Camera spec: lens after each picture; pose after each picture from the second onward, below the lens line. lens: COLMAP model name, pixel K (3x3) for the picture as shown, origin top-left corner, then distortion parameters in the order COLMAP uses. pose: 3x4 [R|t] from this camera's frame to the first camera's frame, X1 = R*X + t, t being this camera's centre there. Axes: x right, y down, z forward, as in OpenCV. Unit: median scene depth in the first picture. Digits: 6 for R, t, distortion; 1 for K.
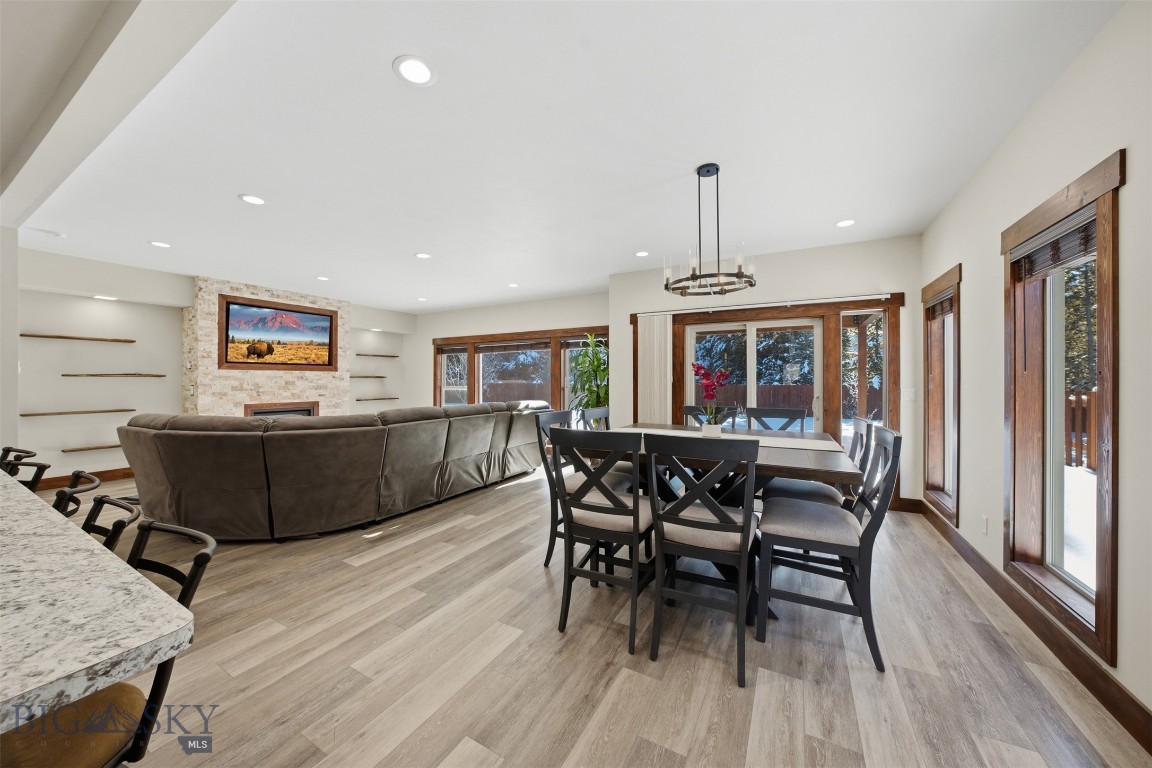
lens RADIAL K [[406.6, 0, 573.0], [0, 406.6, 378.8], [0, 0, 1]] dist [-0.025453, 0.004888]
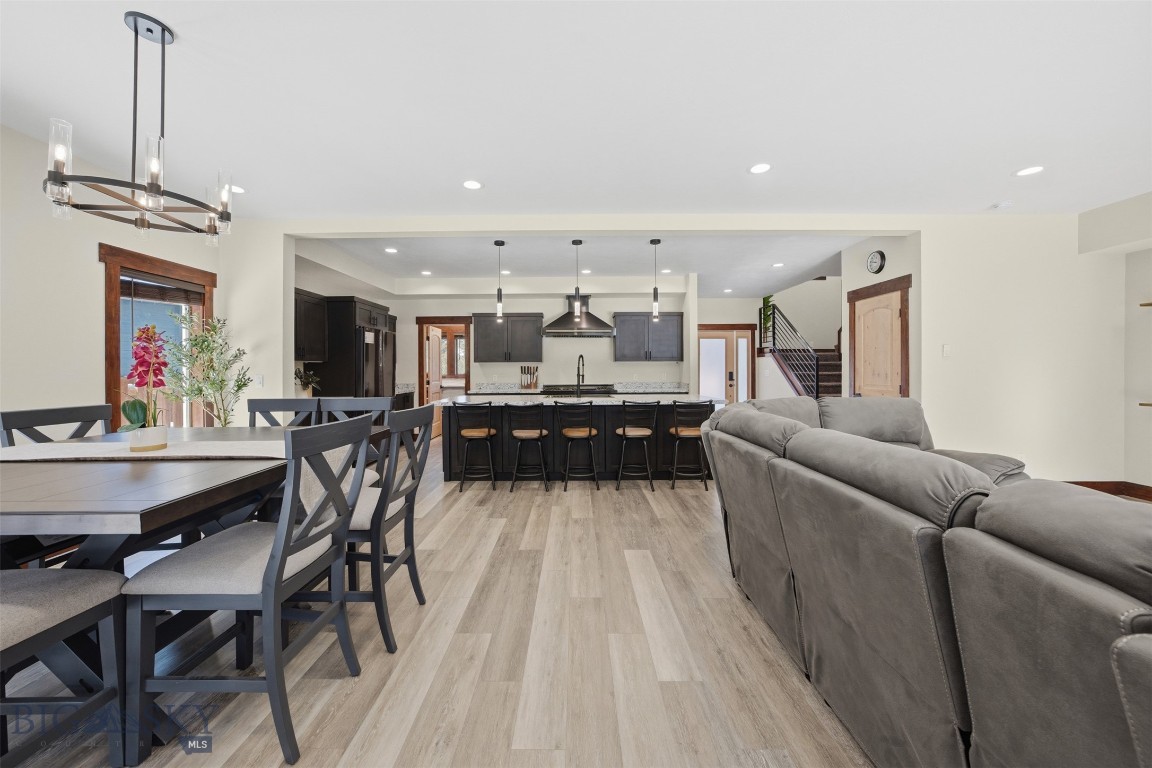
lens RADIAL K [[406.6, 0, 570.1], [0, 406.6, 377.2], [0, 0, 1]] dist [-0.025453, 0.004888]
pose [[-0.880070, 0.012315, -0.474684, 0.021137], [0.008144, 0.999908, 0.010842, 0.015343], [0.474774, 0.005676, -0.880089, 0.886783]]
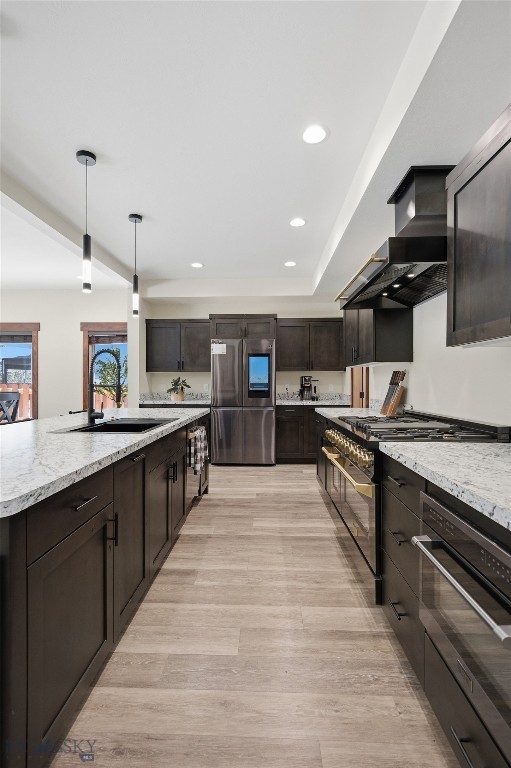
lens RADIAL K [[361.6, 0, 255.8], [0, 361.6, 384.8], [0, 0, 1]] dist [0.001467, 0.000135]
pose [[-0.456968, -0.008840, 0.889439, -0.865527], [-0.006952, 0.999956, 0.006367, 0.015173], [-0.889456, -0.003274, -0.457009, 0.185487]]
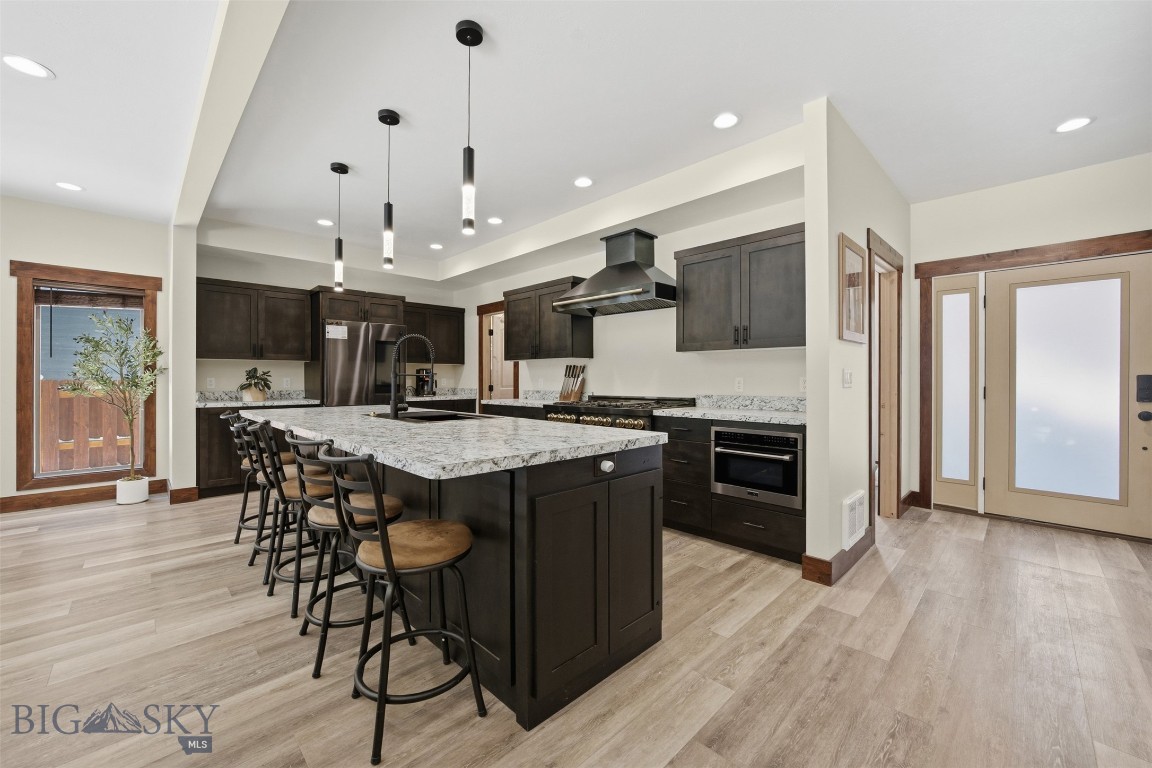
lens RADIAL K [[449.6, 0, 573.0], [0, 449.6, 380.3], [0, 0, 1]] dist [-0.016339, 0.003663]
pose [[-0.960384, -0.001398, 0.278676, -0.702951], [-0.002599, 0.999989, -0.003940, 0.027871], [-0.278667, -0.004508, -0.960377, 0.565161]]
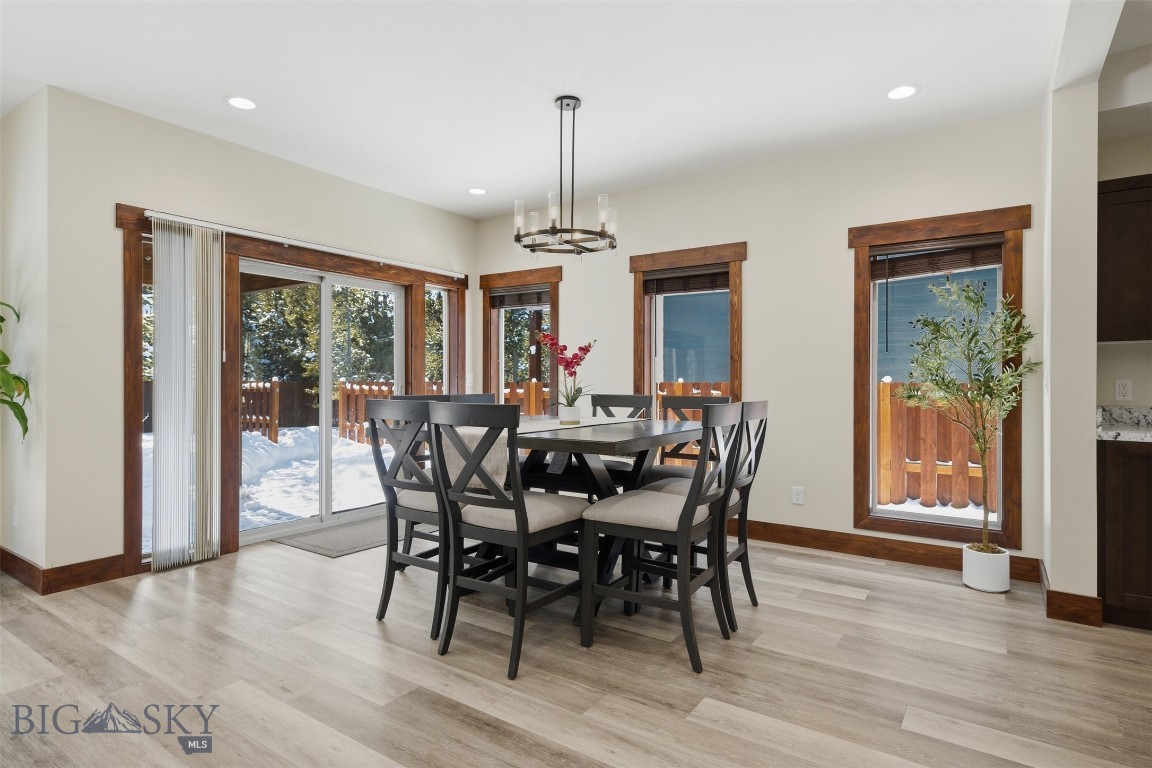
lens RADIAL K [[615.9, 0, 571.8], [0, 615.9, 379.2], [0, 0, 1]] dist [0.011817, 0.002417]
pose [[0.088999, 0.002260, 0.996029, -0.446981], [-0.007680, 0.999969, -0.001583, 0.026116], [-0.996002, -0.007509, 0.089013, 0.416950]]
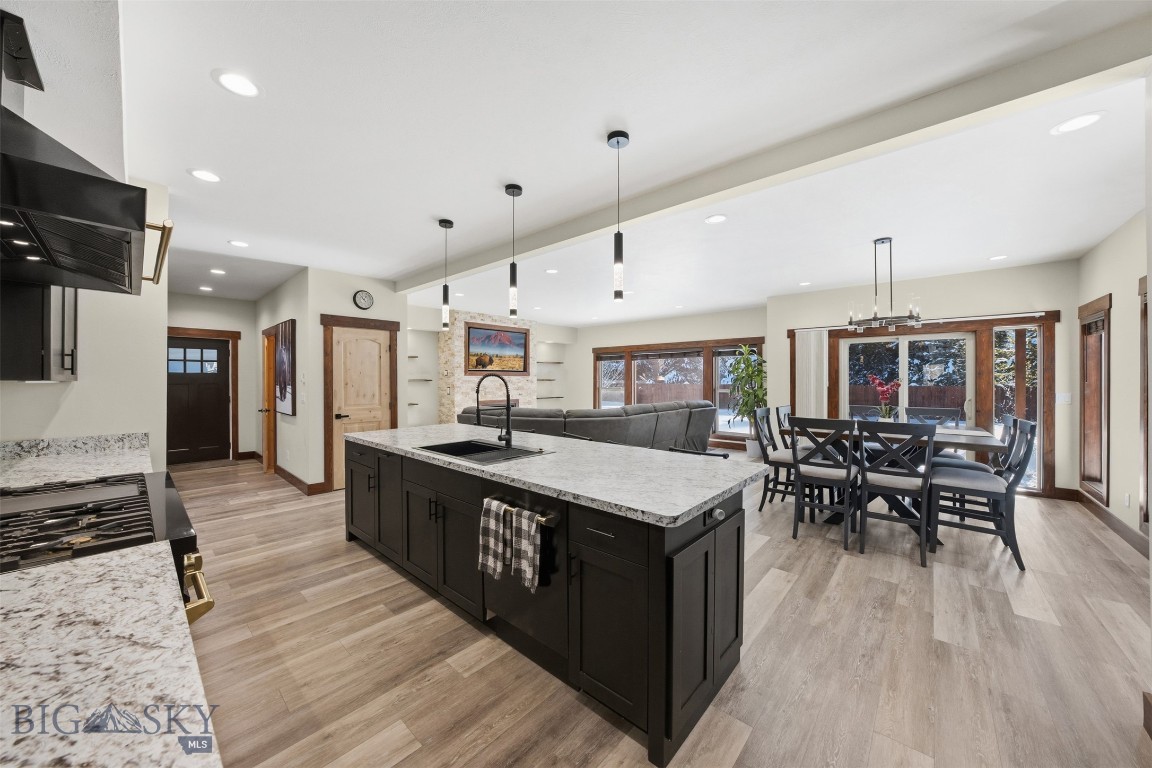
lens RADIAL K [[406.6, 0, 568.2], [0, 406.6, 379.1], [0, 0, 1]] dist [-0.025453, 0.004888]
pose [[0.972690, -0.001247, -0.232104, -0.201721], [0.002384, 0.999986, 0.004618, -0.017399], [0.232095, -0.005045, 0.972680, -0.307147]]
